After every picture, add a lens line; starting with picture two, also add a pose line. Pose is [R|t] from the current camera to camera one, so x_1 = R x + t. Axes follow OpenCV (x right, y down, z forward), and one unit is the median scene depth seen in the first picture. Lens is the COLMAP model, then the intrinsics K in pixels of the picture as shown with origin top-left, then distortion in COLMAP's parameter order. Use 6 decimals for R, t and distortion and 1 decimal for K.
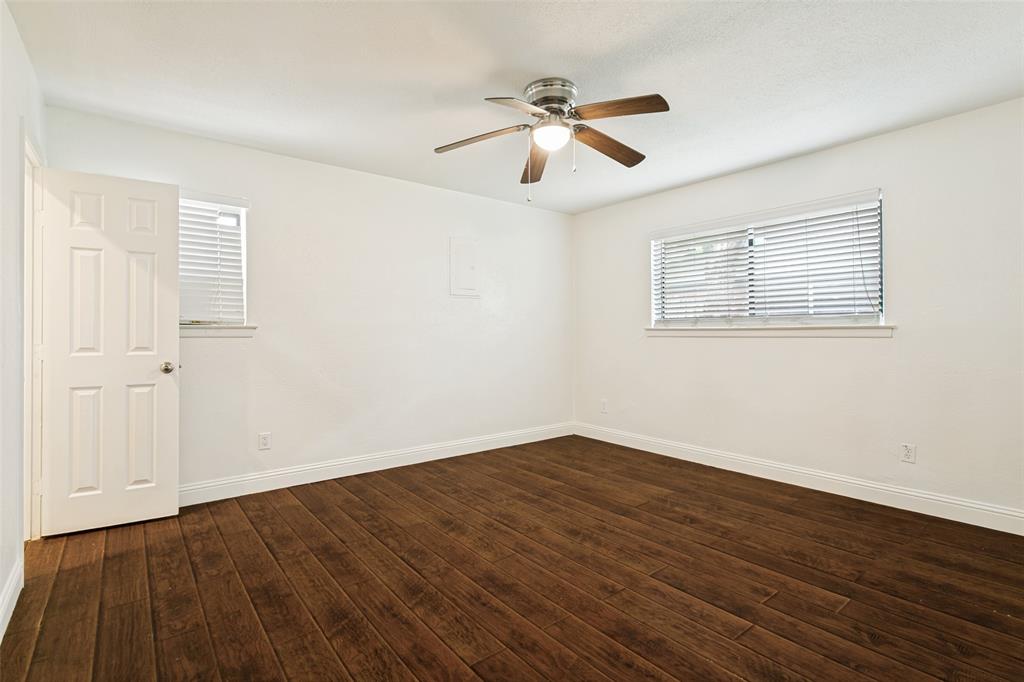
lens RADIAL K [[489.7, 0, 513.2], [0, 489.7, 333.0], [0, 0, 1]] dist [-0.002060, 0.000036]
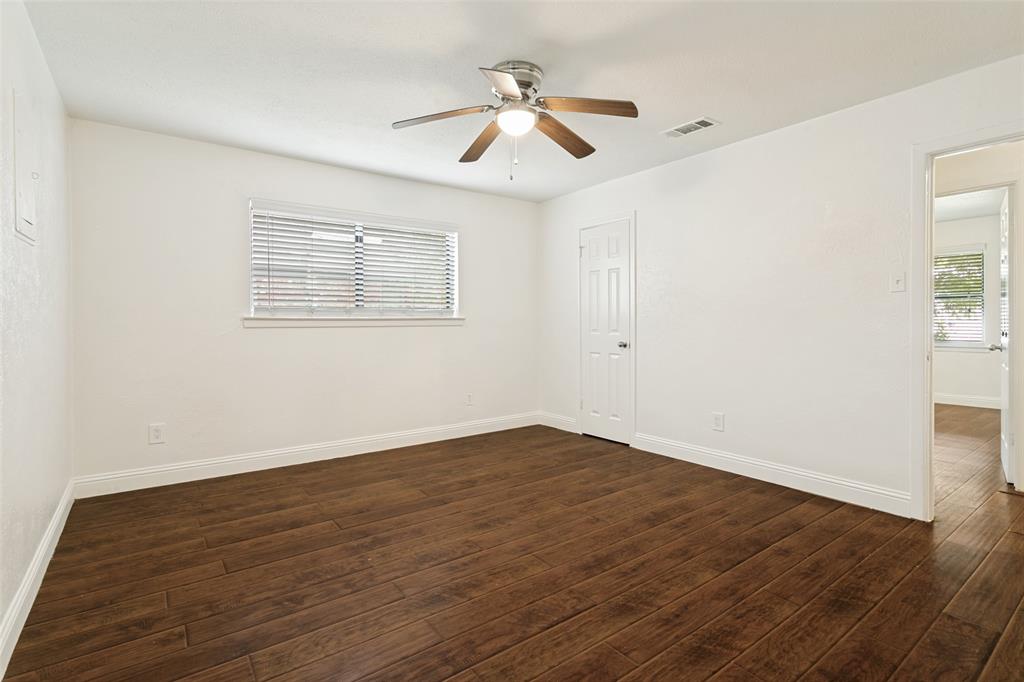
lens RADIAL K [[489.7, 0, 513.2], [0, 489.7, 333.0], [0, 0, 1]] dist [-0.002060, 0.000036]
pose [[0.027147, -0.018078, 0.999468, -0.800451], [0.003621, 0.999832, 0.017986, 0.004537], [-0.999625, 0.003131, 0.027208, 0.865014]]
